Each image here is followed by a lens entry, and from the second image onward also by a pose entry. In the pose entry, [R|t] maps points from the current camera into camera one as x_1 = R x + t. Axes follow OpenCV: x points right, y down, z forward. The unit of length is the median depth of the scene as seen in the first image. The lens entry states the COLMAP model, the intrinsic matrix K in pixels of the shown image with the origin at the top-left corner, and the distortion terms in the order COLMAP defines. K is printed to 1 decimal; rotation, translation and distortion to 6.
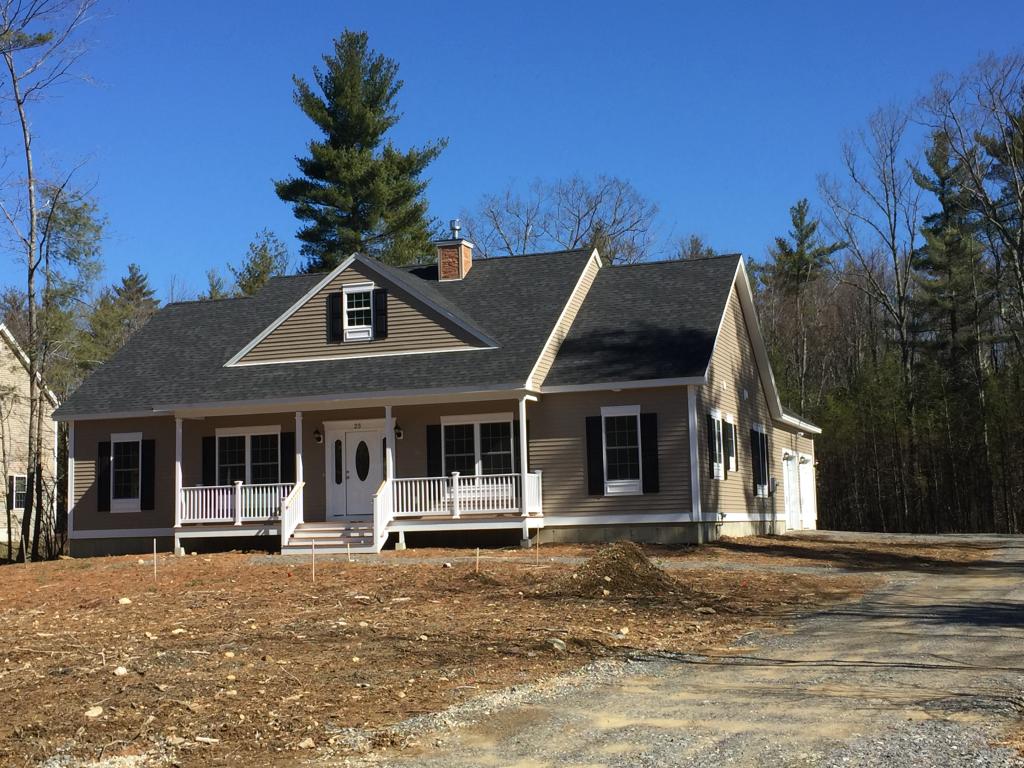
lens RADIAL K [[1441.3, 0, 508.6], [0, 1441.3, 388.0], [0, 0, 1]] dist [0.253443, 0.000000]
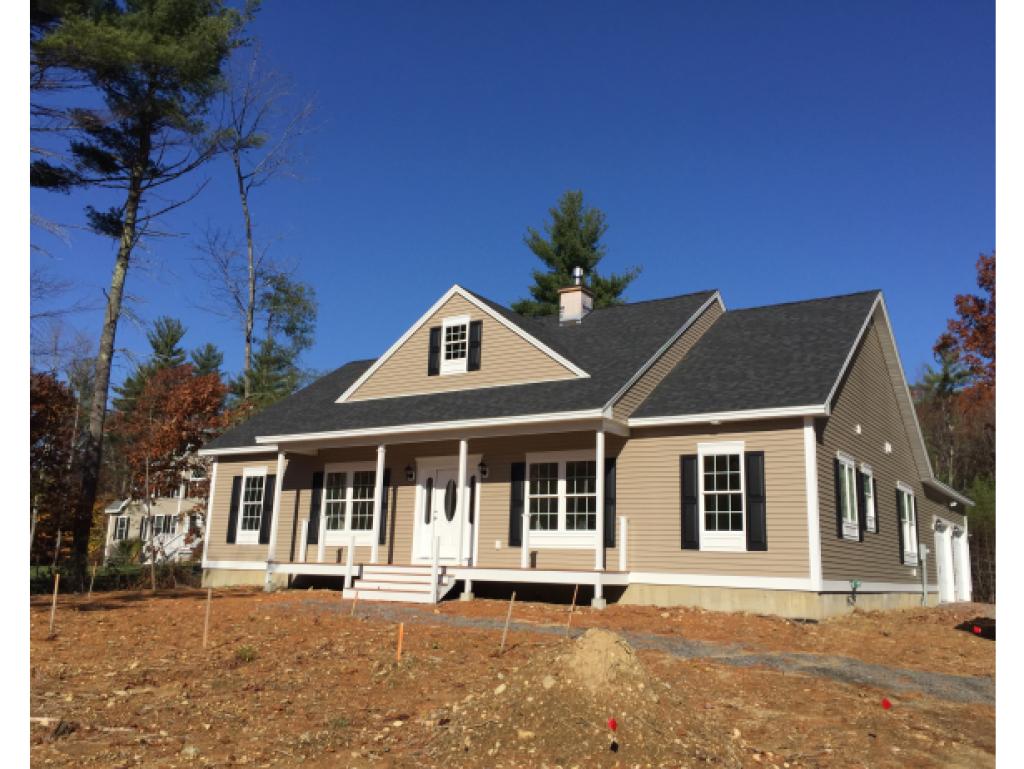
lens RADIAL K [[898.5, 0, 522.0], [0, 898.5, 378.1], [0, 0, 1]] dist [0.072017, -0.005938]
pose [[0.972244, 0.007310, -0.233854, 0.080466], [-0.034951, 0.992834, -0.114274, 0.036381], [0.231343, 0.119276, 0.965533, 0.431528]]
